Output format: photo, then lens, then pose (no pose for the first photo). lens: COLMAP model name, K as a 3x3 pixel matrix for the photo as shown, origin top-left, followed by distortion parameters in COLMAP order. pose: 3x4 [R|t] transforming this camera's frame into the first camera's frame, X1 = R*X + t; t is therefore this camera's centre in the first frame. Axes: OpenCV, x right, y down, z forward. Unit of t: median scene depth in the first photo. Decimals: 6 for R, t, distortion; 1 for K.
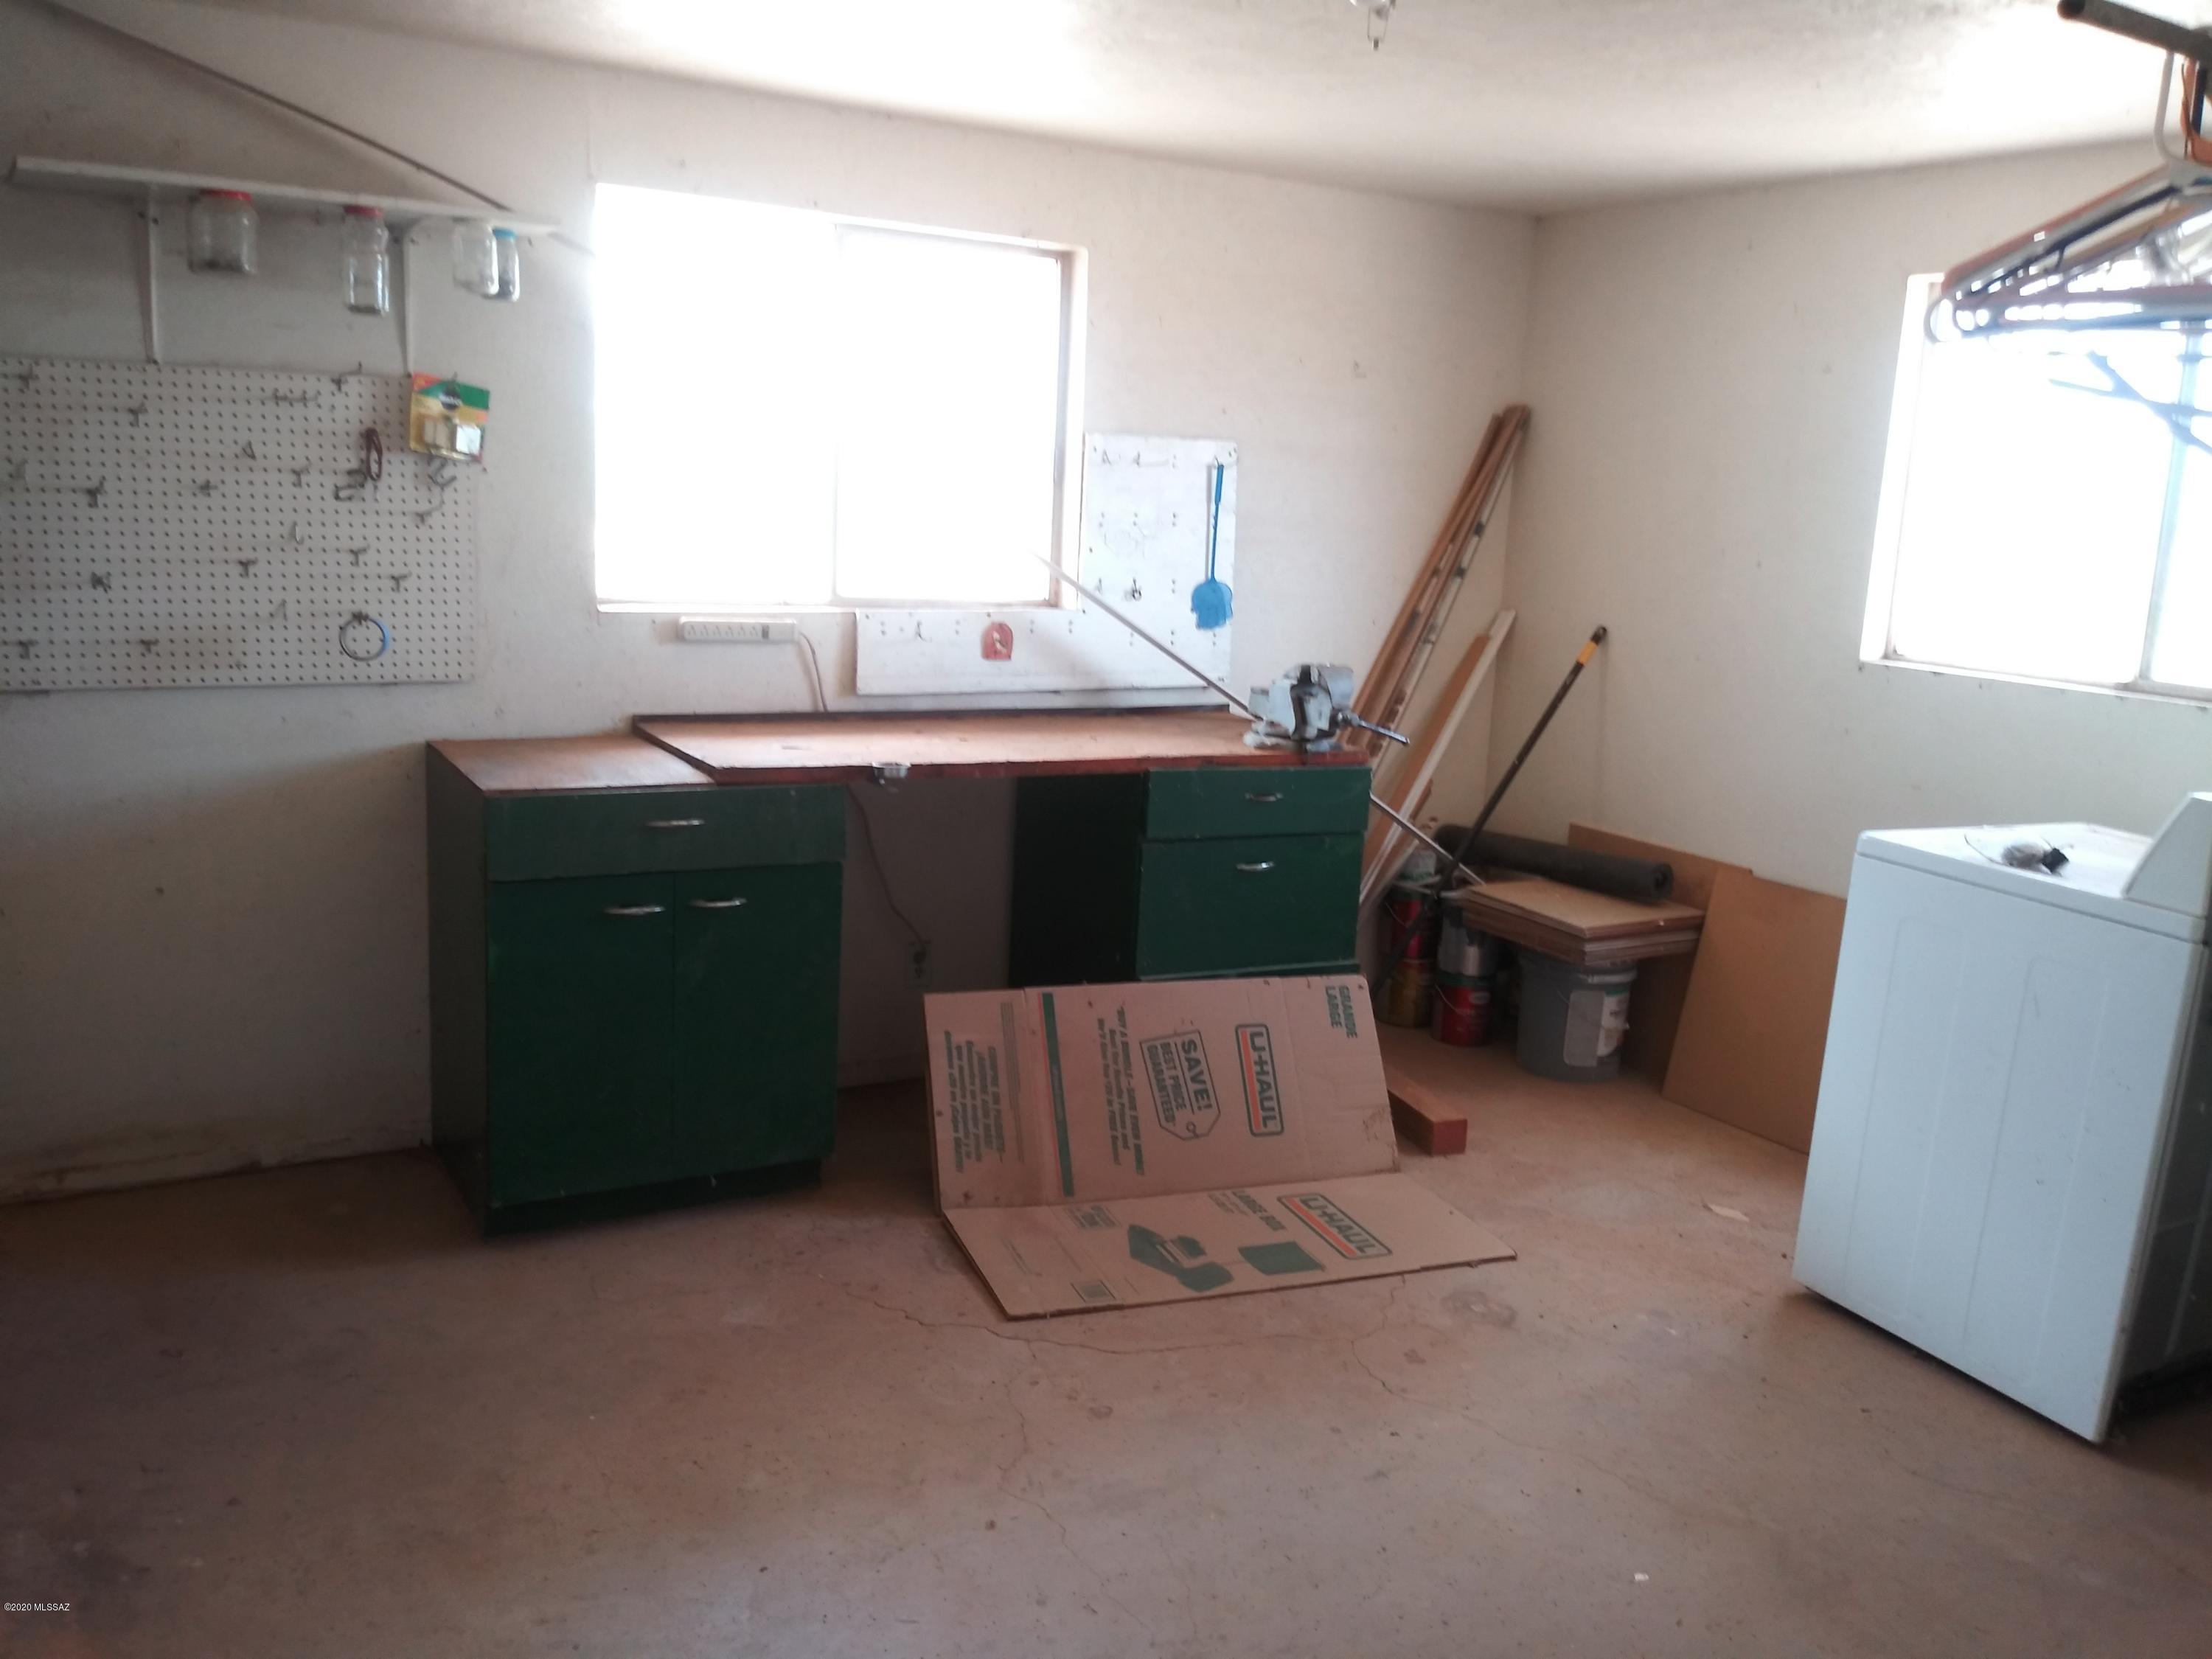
lens RADIAL K [[1791.3, 0, 1052.3], [0, 1791.3, 781.5], [0, 0, 1]] dist [0.057027, -0.132903]
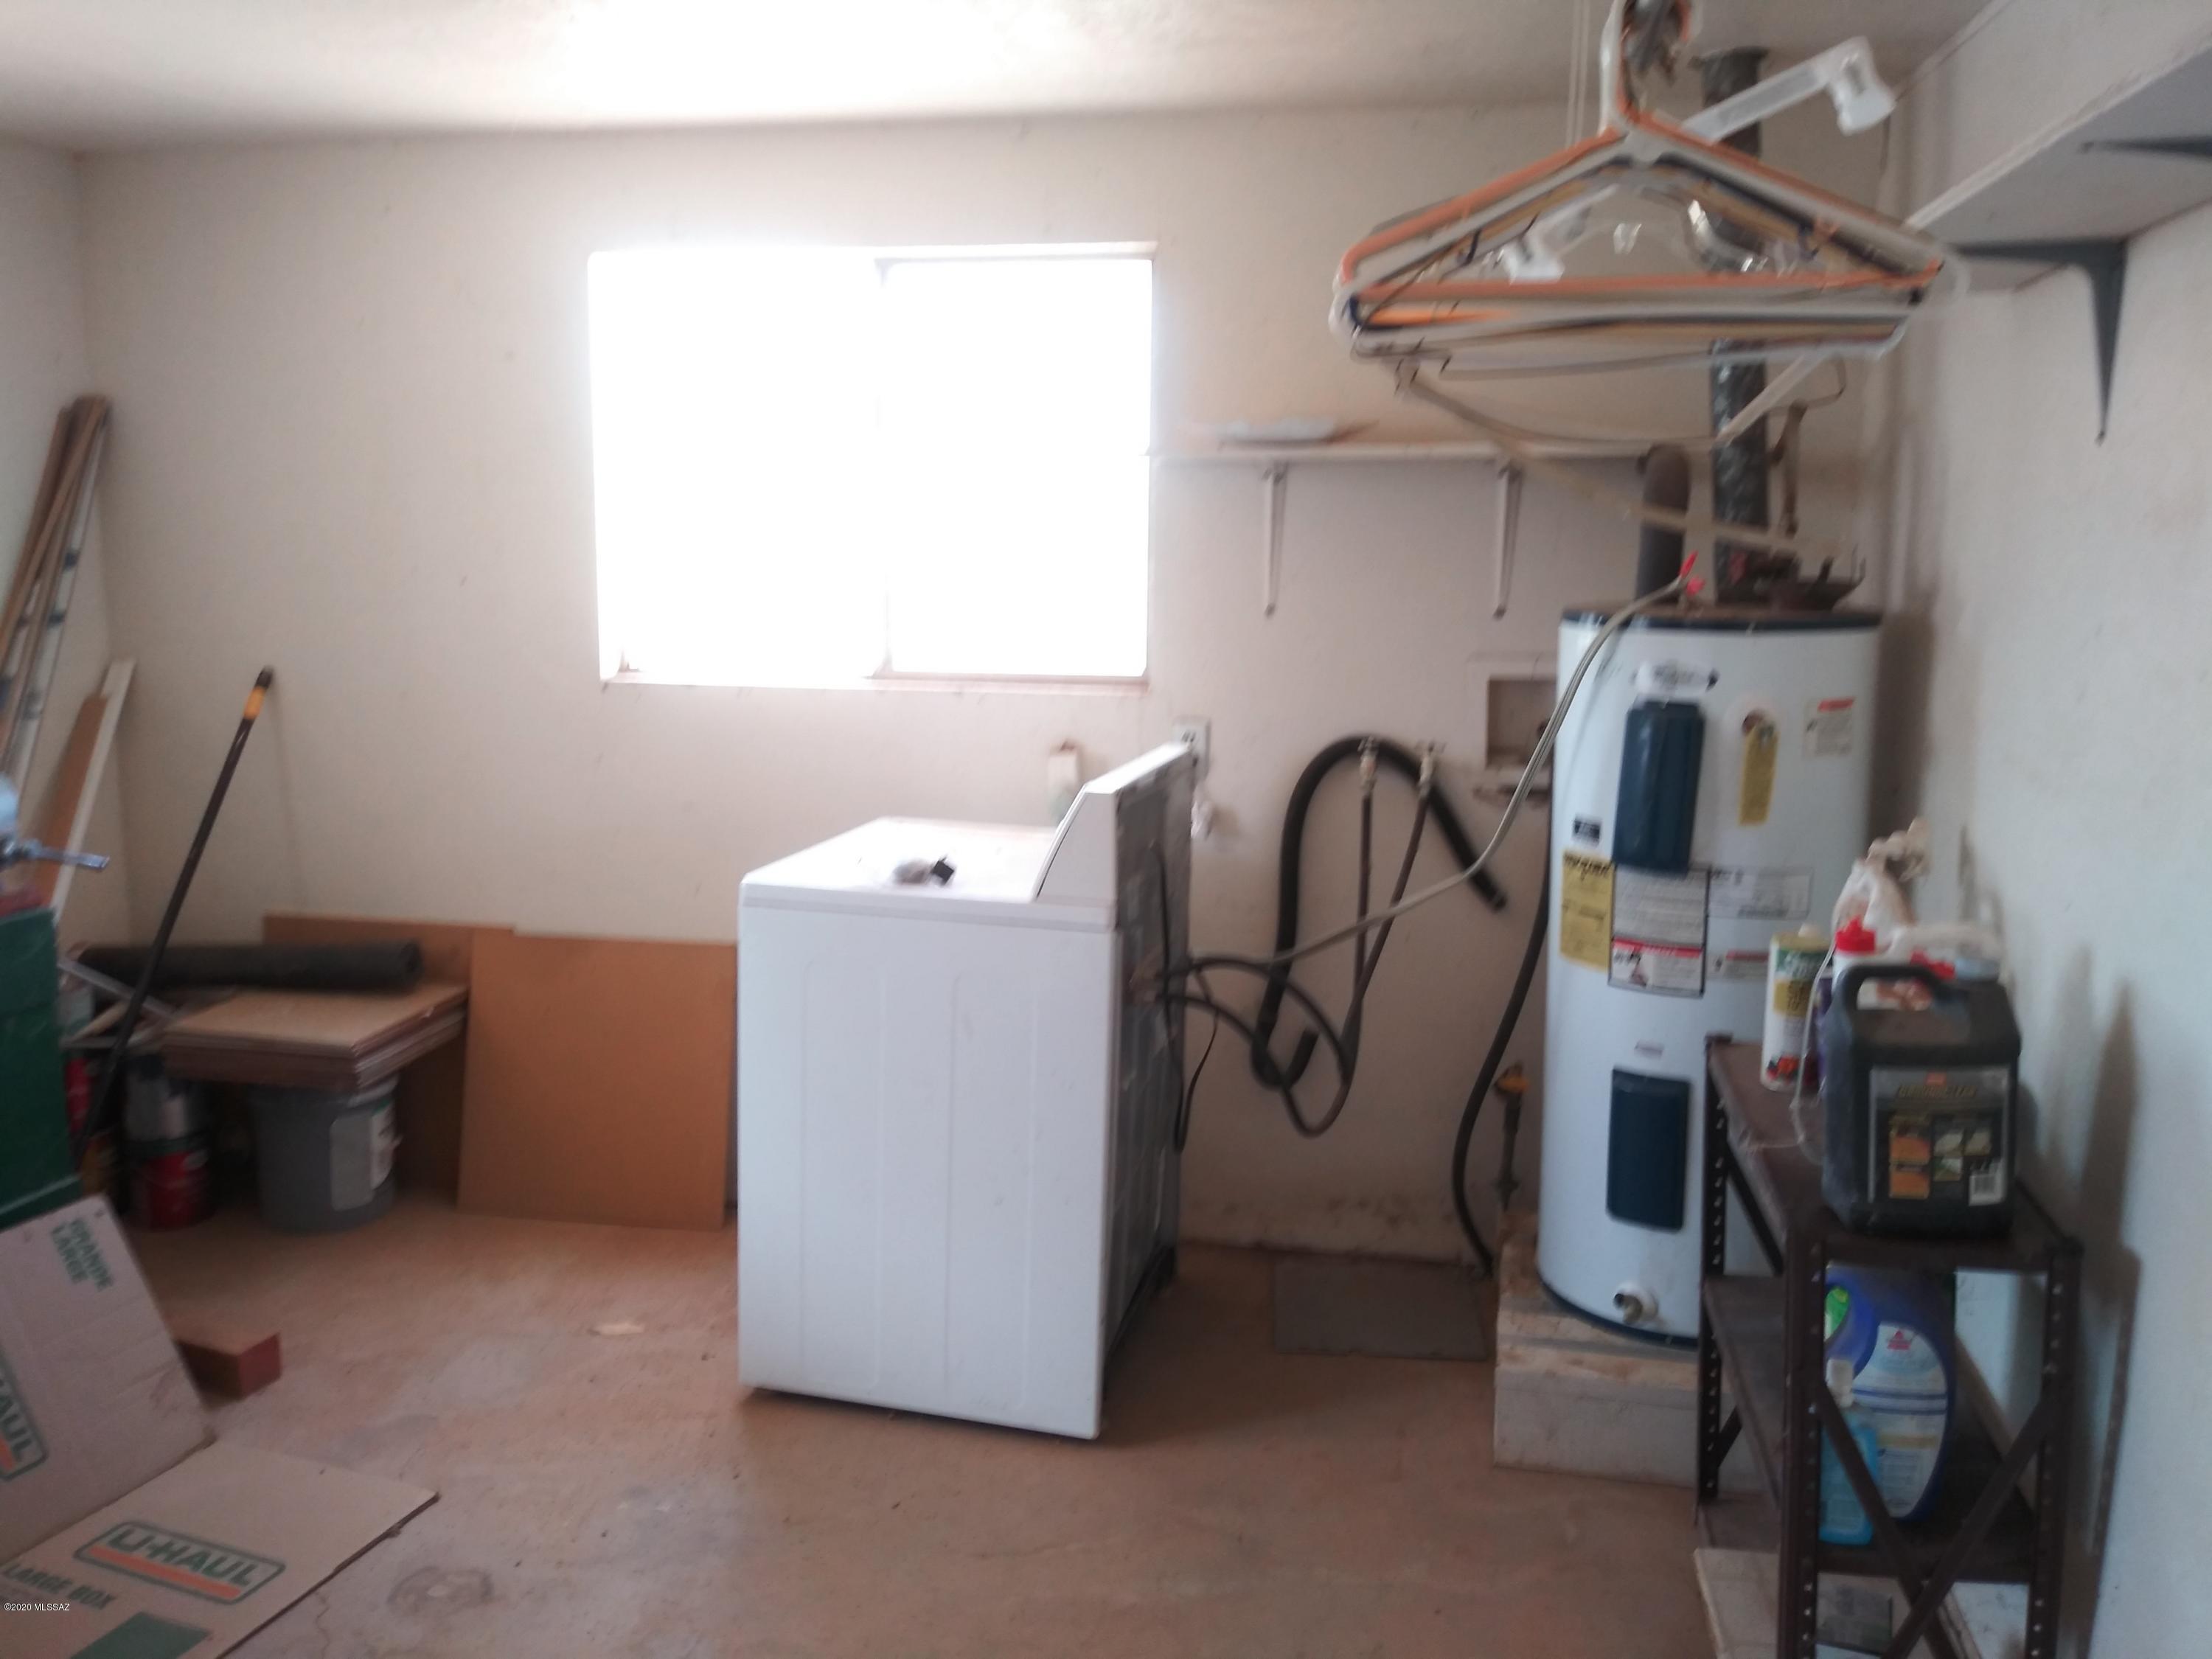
lens RADIAL K [[1791.3, 0, 1052.3], [0, 1791.3, 781.5], [0, 0, 1]] dist [0.057027, -0.132903]
pose [[0.645573, -0.160179, 0.746712, -0.090320], [0.151197, 0.985210, 0.080622, -0.055170], [-0.748582, 0.060854, 0.660244, 0.235812]]
